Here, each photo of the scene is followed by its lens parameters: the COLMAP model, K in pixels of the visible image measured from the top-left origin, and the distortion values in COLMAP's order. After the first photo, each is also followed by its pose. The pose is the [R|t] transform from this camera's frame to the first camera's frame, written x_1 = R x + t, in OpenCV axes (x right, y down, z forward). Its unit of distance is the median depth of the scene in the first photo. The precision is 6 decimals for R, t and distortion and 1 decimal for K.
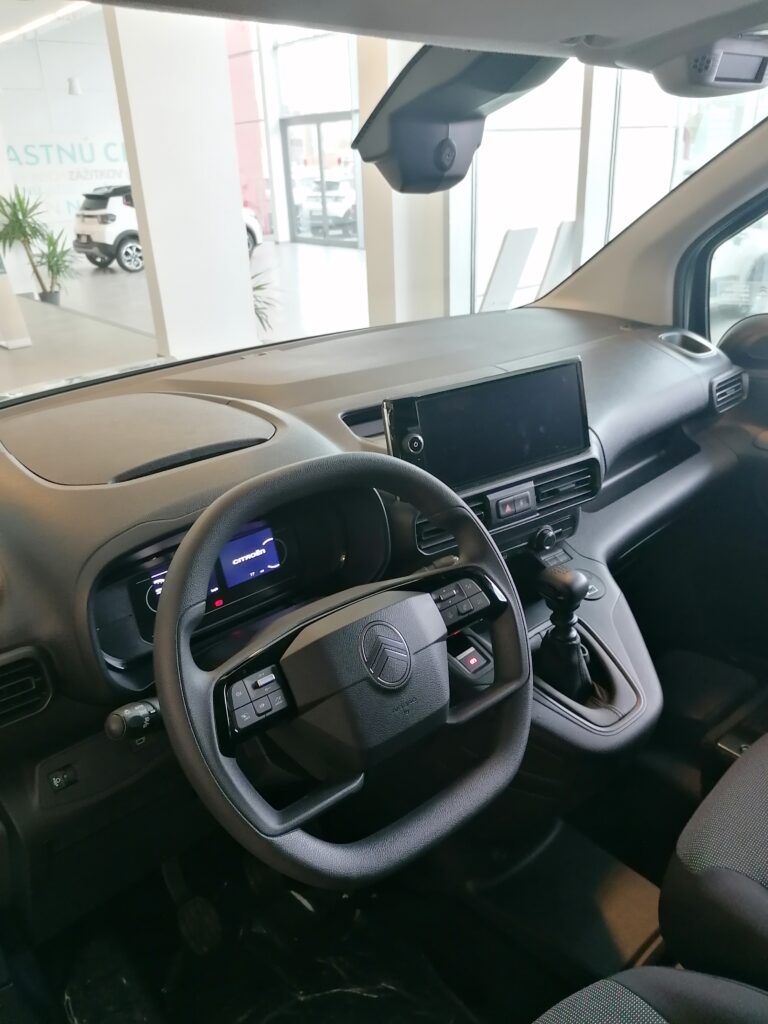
lens RADIAL K [[784.2, 0, 383.8], [0, 784.2, 505.3], [0, 0, 1]] dist [0.006049, -0.017428]
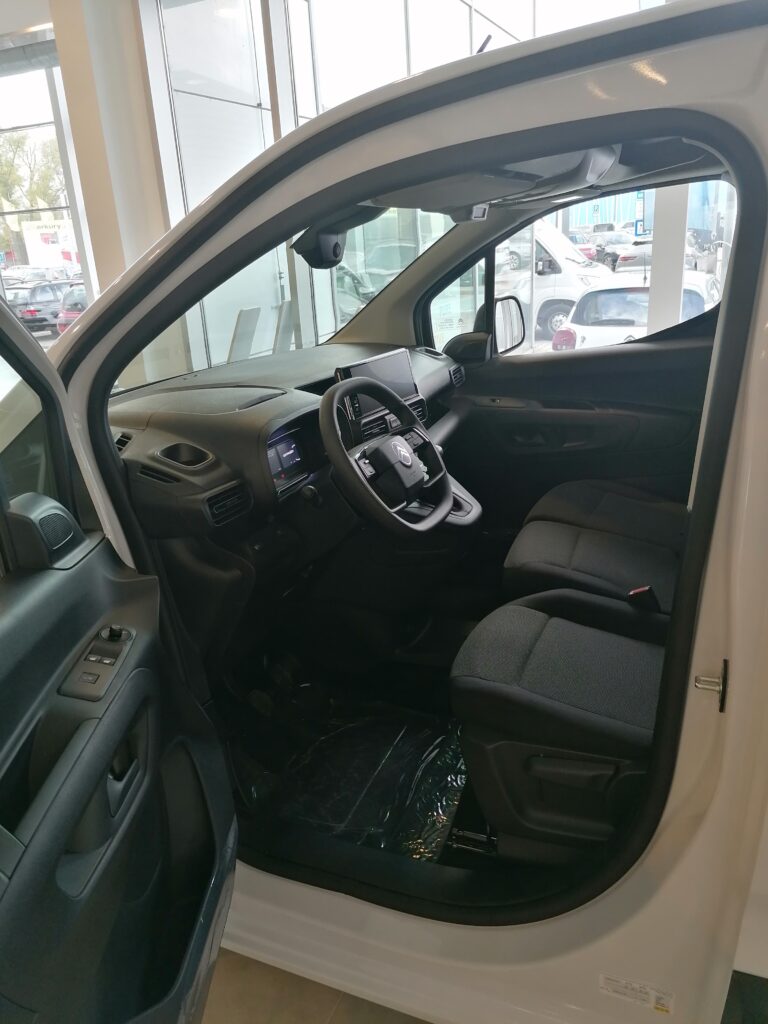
lens RADIAL K [[784.2, 0, 381.5], [0, 784.2, 515.4], [0, 0, 1]] dist [0.006049, -0.017428]
pose [[0.899352, -0.154411, 0.409052, -0.668025], [0.195034, 0.979005, -0.059247, 0.321099], [-0.391316, 0.133063, 0.910585, -0.696866]]
